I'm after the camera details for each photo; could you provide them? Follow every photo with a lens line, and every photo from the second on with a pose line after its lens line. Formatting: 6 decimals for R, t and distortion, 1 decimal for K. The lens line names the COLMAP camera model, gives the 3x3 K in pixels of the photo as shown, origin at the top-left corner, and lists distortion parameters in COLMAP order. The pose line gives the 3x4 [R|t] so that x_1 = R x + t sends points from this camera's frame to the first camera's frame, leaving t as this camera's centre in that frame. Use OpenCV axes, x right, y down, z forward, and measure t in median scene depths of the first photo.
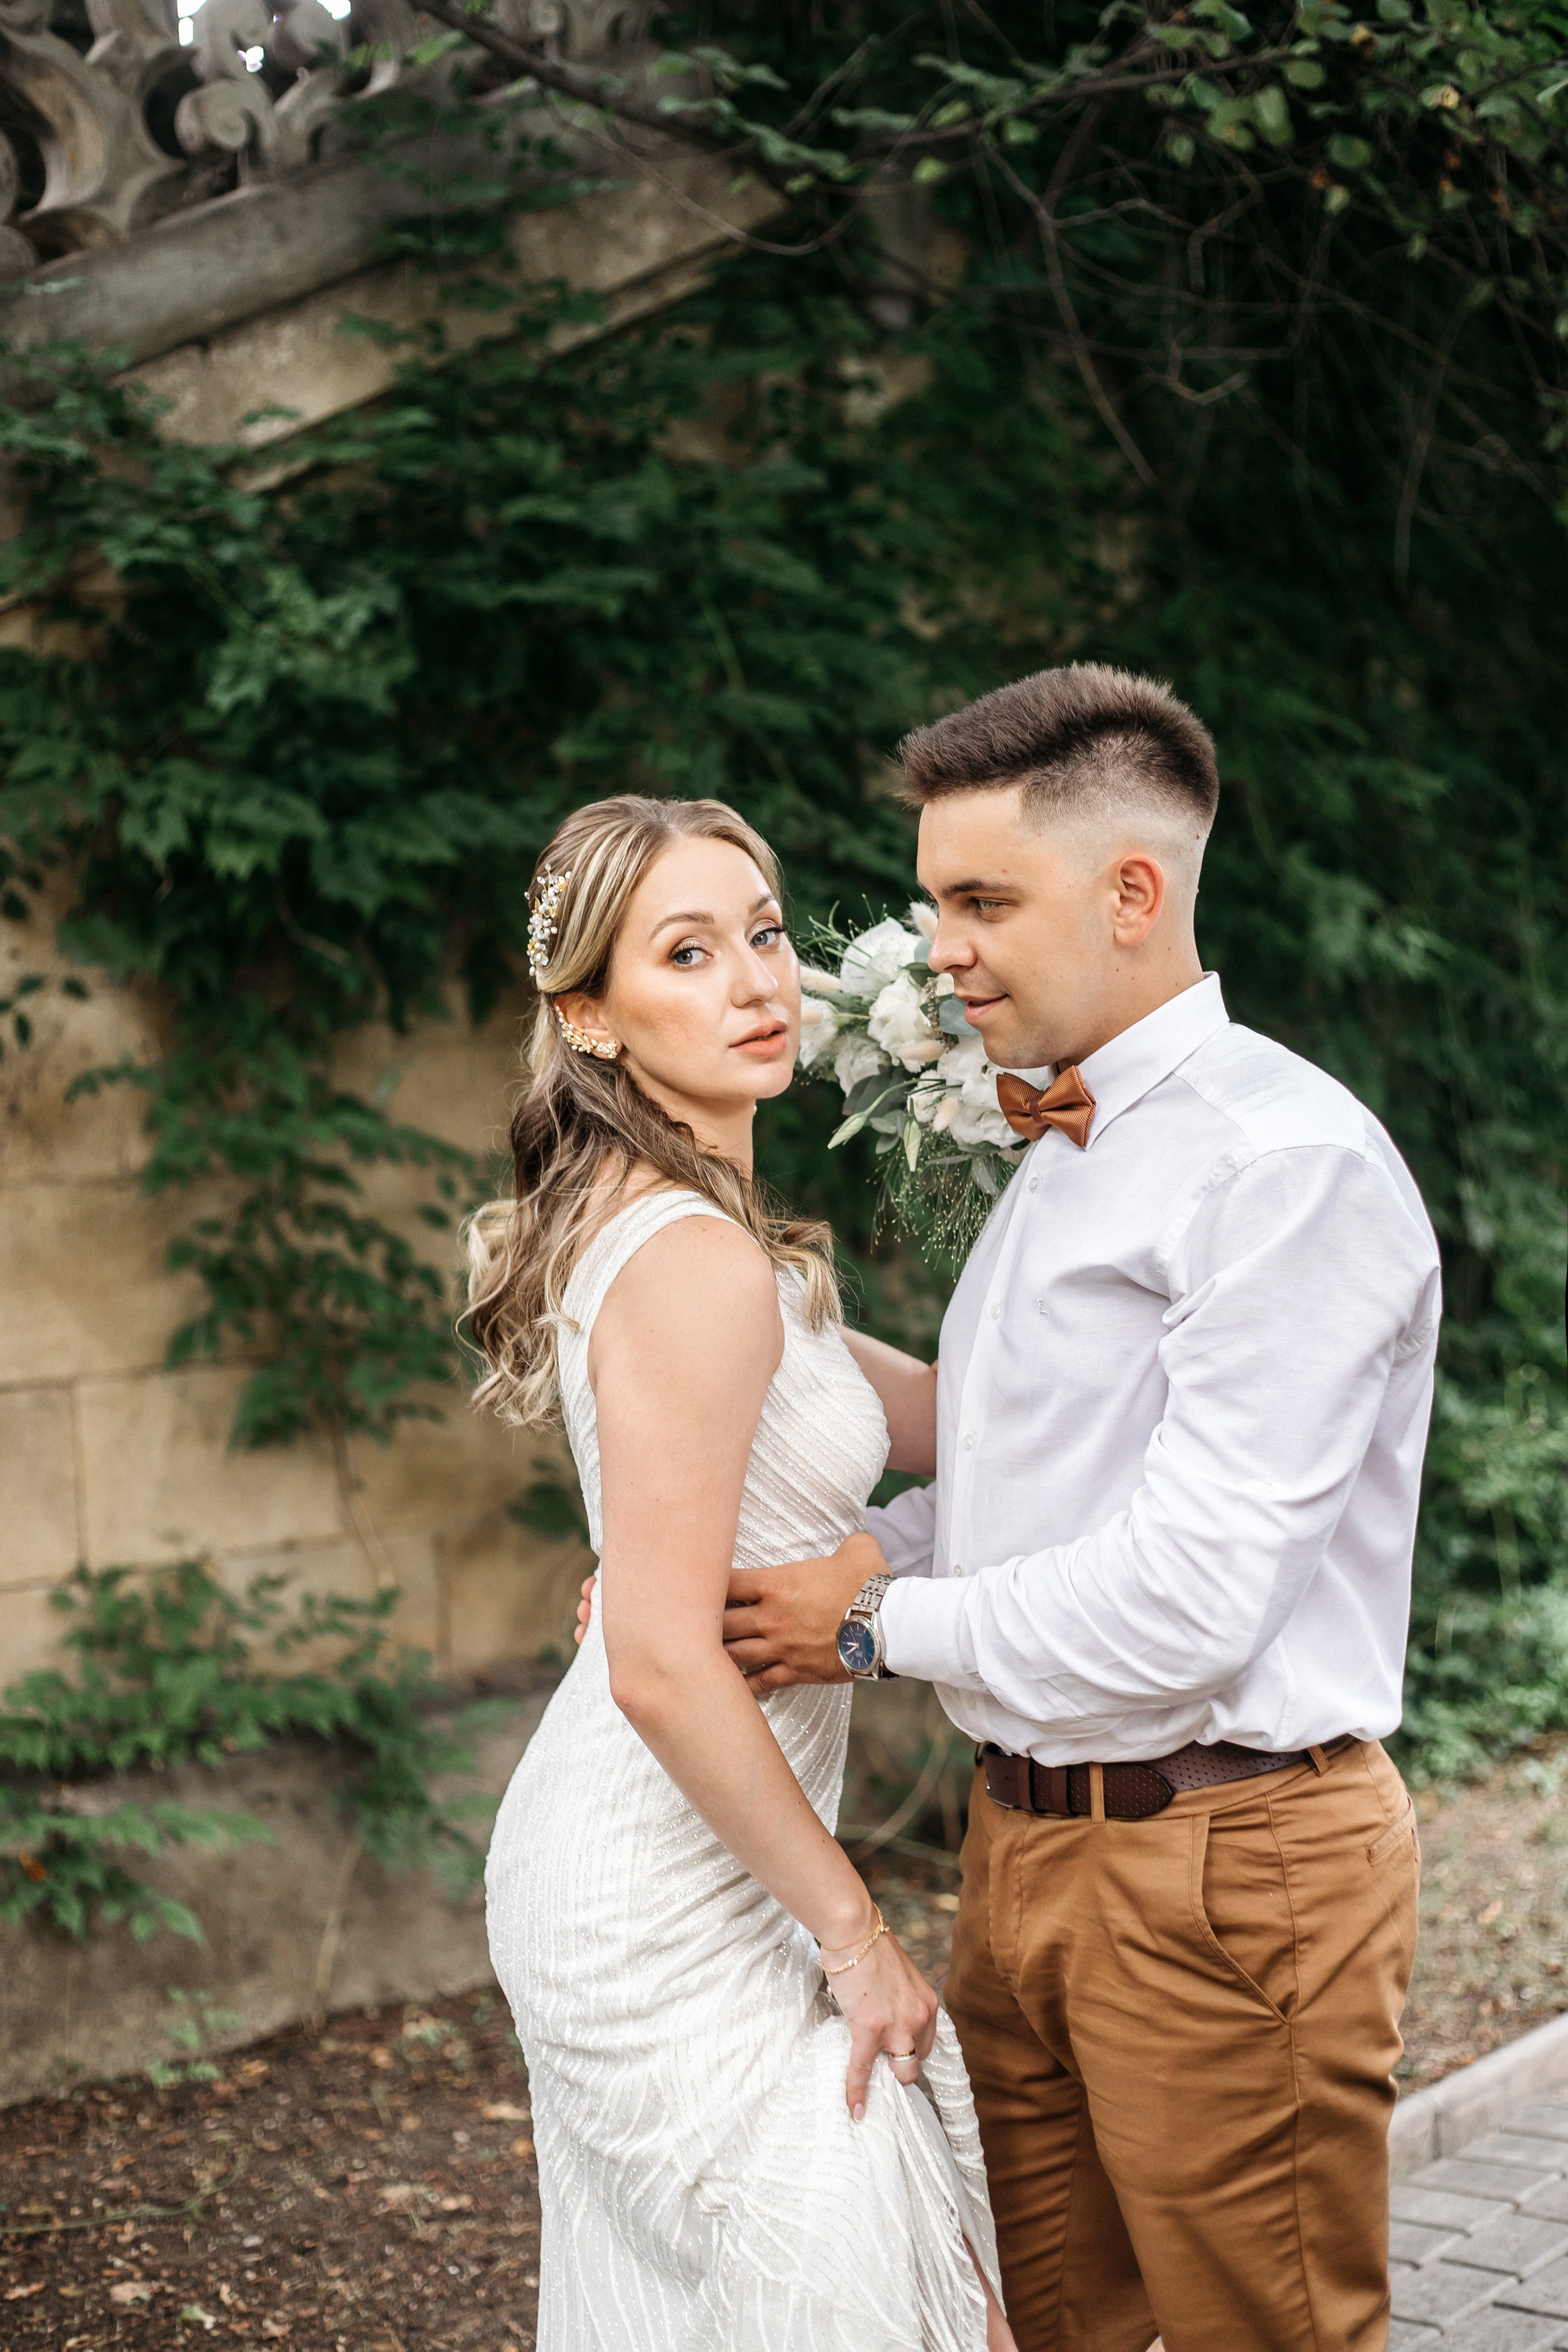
lens RADIAL K [[3248.7, 0, 784.0], [0, 3248.7, 1176.0], [0, 0, 1]] dist [-0.017636, 0.053546]
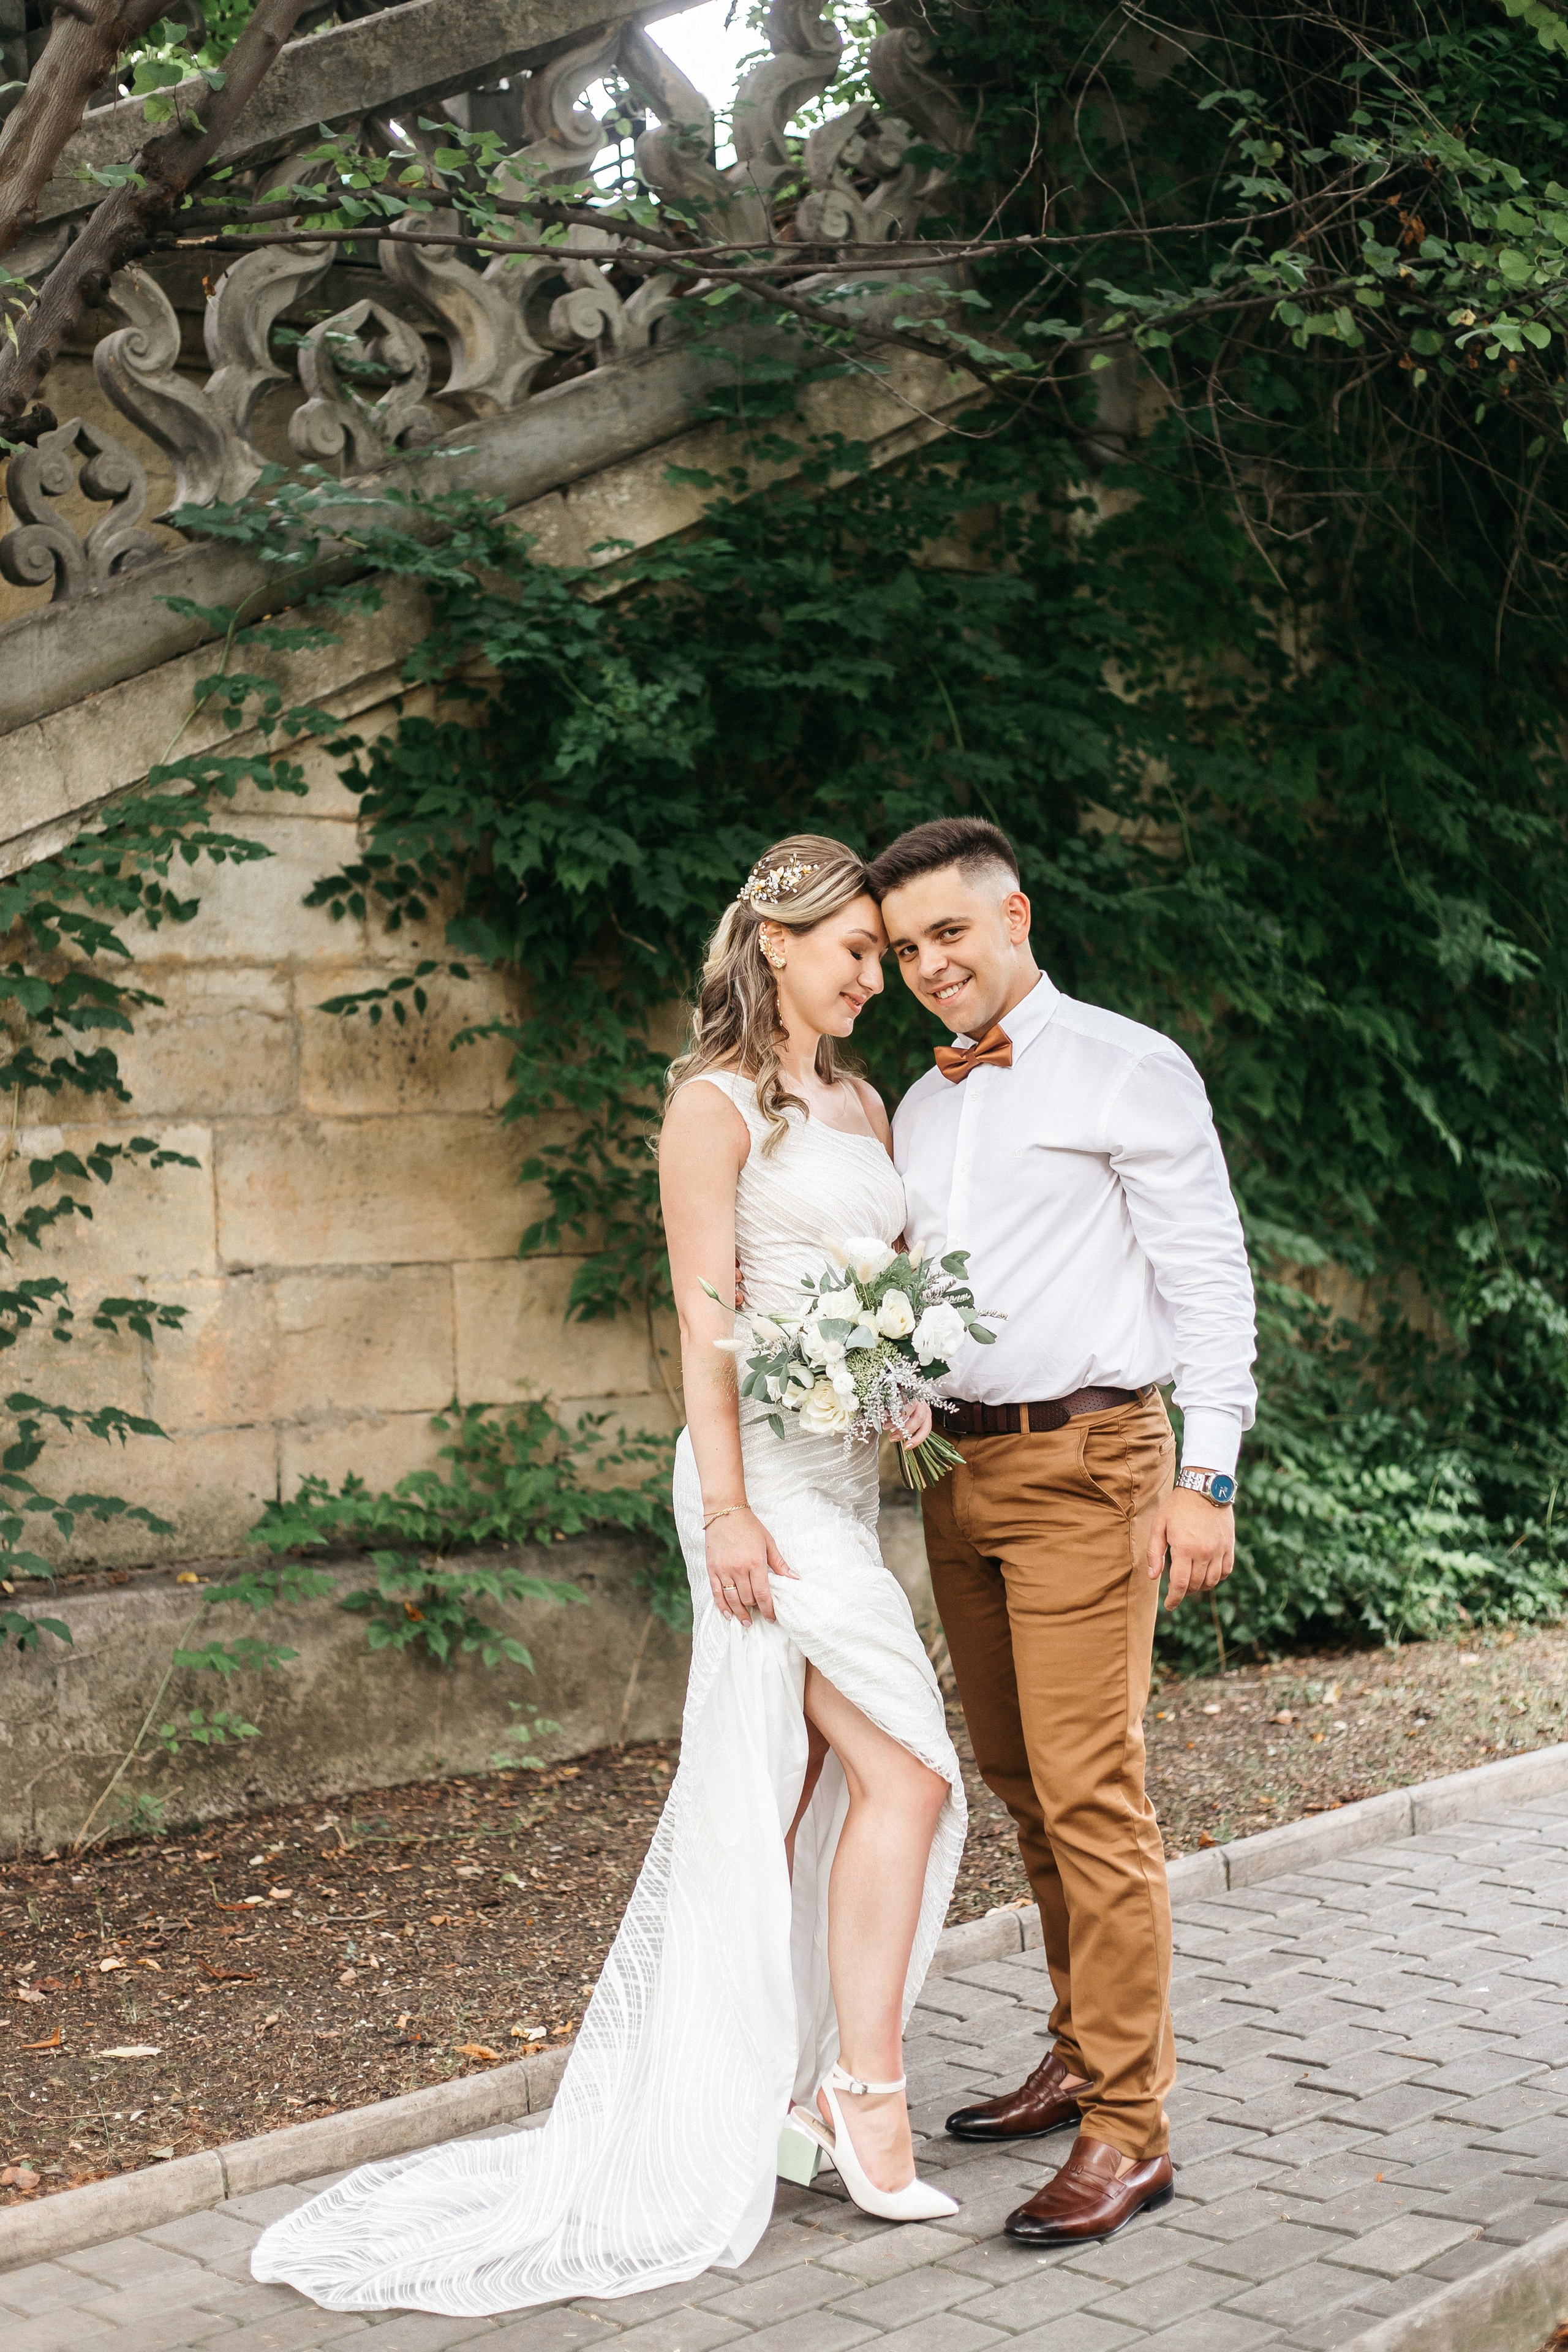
lens RADIAL K [[3248.7, 0, 784.0], [0, 3248.7, 1176.0], [0, 0, 1]] dist [-0.017636, 0.053546]
pose [[0.991977, 0.019961, -0.124832, 0.086710], [-0.020582, 0.999781, -0.003680, 0.030037], [0.124731, 0.006220, 0.992171, -0.324880]]
